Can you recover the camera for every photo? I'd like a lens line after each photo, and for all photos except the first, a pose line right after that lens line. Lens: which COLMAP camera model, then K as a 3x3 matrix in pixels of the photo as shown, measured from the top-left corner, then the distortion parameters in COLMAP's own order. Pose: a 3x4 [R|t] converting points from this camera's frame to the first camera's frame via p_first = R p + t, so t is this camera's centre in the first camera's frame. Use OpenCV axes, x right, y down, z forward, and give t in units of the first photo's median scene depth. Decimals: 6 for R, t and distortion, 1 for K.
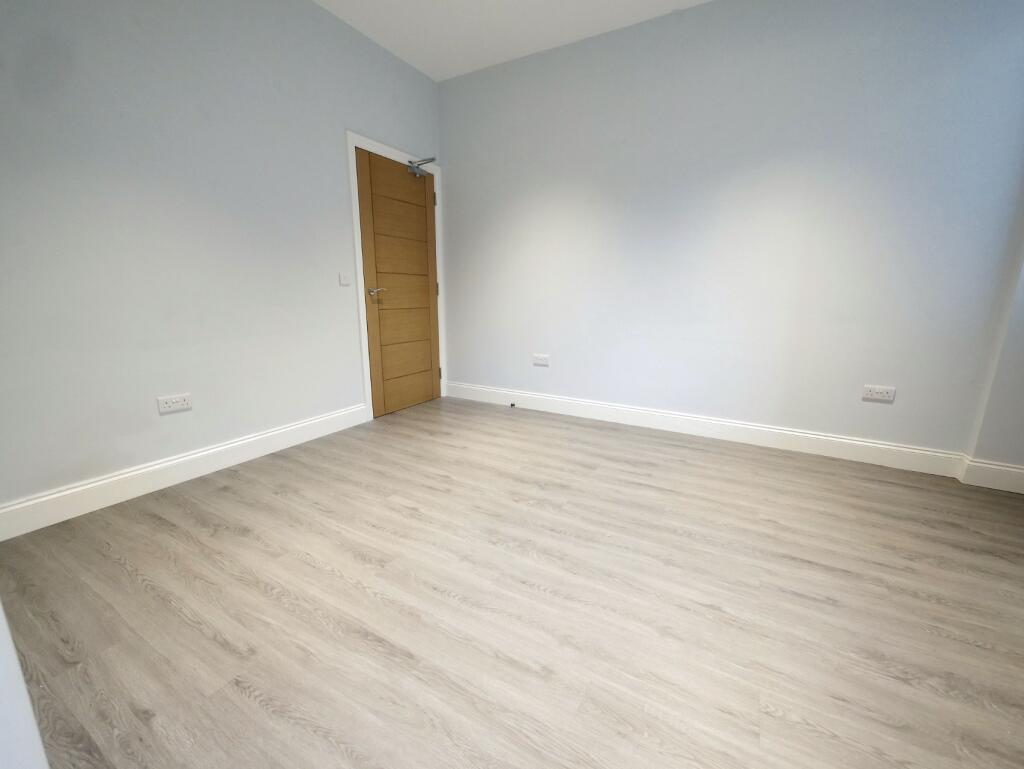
lens RADIAL K [[422.4, 0, 514.5], [0, 422.4, 386.7], [0, 0, 1]] dist [0.000493, 0.000308]
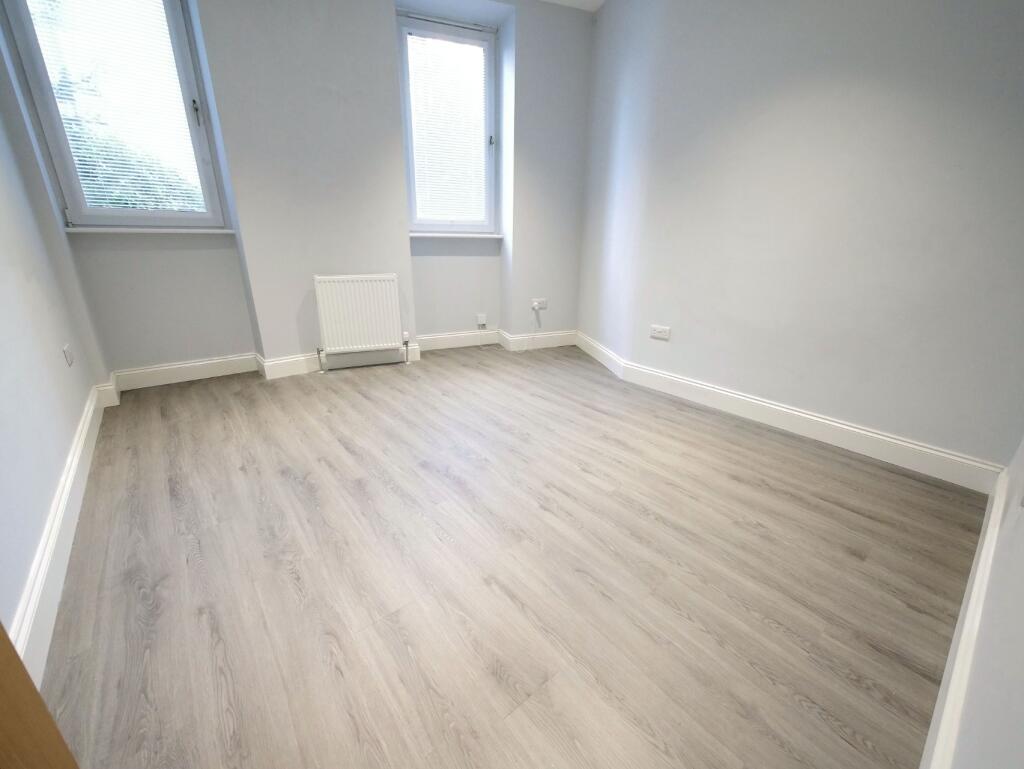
lens RADIAL K [[422.4, 0, 514.5], [0, 422.4, 386.7], [0, 0, 1]] dist [0.000493, 0.000308]
pose [[-0.933236, -0.143251, 0.329470, -0.354761], [0.054650, 0.849791, 0.524279, -0.391413], [-0.355084, 0.507281, -0.785227, 1.622576]]
